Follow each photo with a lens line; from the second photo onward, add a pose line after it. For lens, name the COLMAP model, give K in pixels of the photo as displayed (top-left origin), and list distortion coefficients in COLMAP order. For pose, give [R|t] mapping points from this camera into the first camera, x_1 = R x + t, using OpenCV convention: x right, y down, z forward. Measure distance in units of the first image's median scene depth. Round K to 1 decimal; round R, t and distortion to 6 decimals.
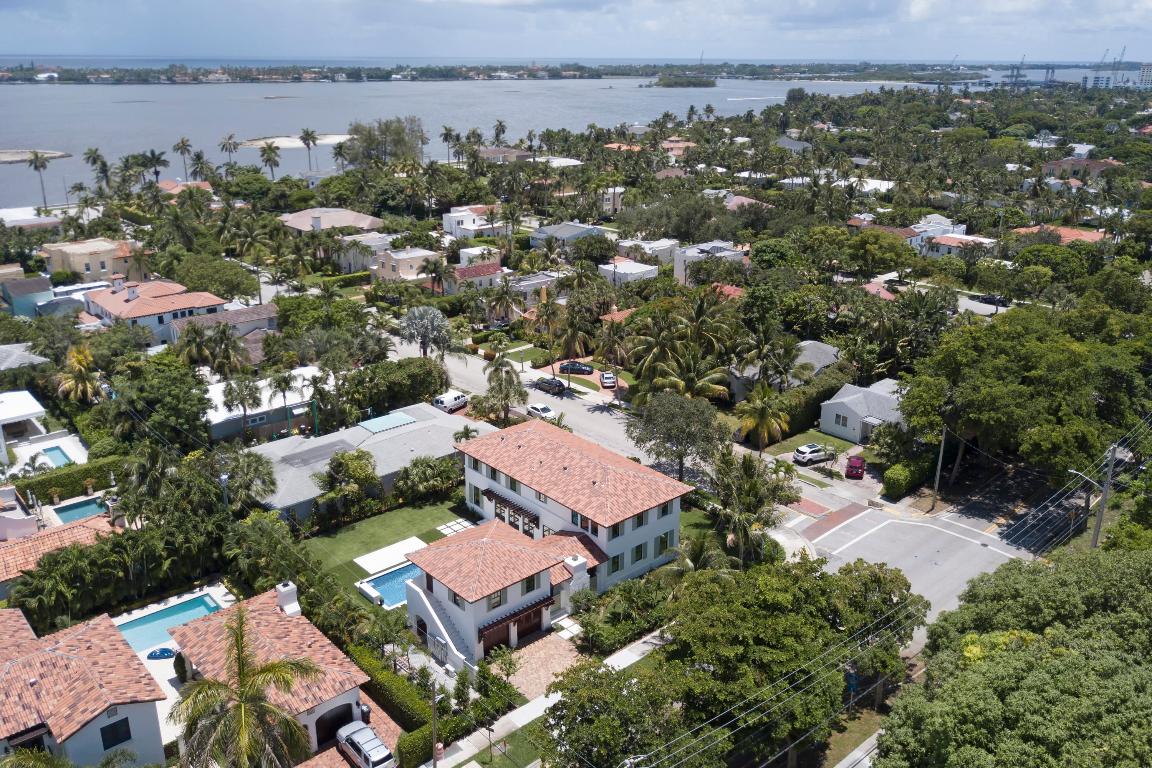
lens RADIAL K [[922.1, 0, 588.9], [0, 922.1, 374.1], [0, 0, 1]] dist [0.001024, -0.001865]
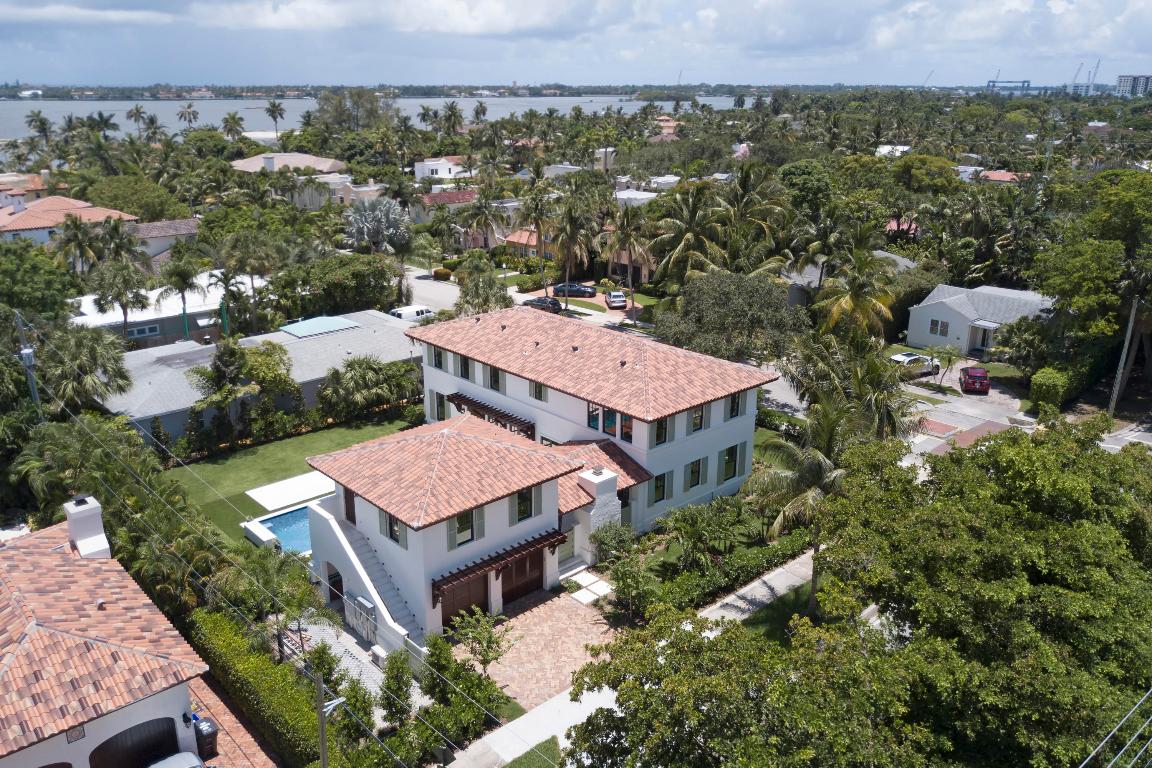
lens RADIAL K [[903.5, 0, 576.0], [0, 903.5, 384.0], [0, 0, 1]] dist [-0.000051, 0.001730]
pose [[0.999967, -0.003196, 0.007469, -0.029772], [0.003250, 0.999968, -0.007356, 0.130621], [-0.007445, 0.007380, 0.999945, 0.367214]]
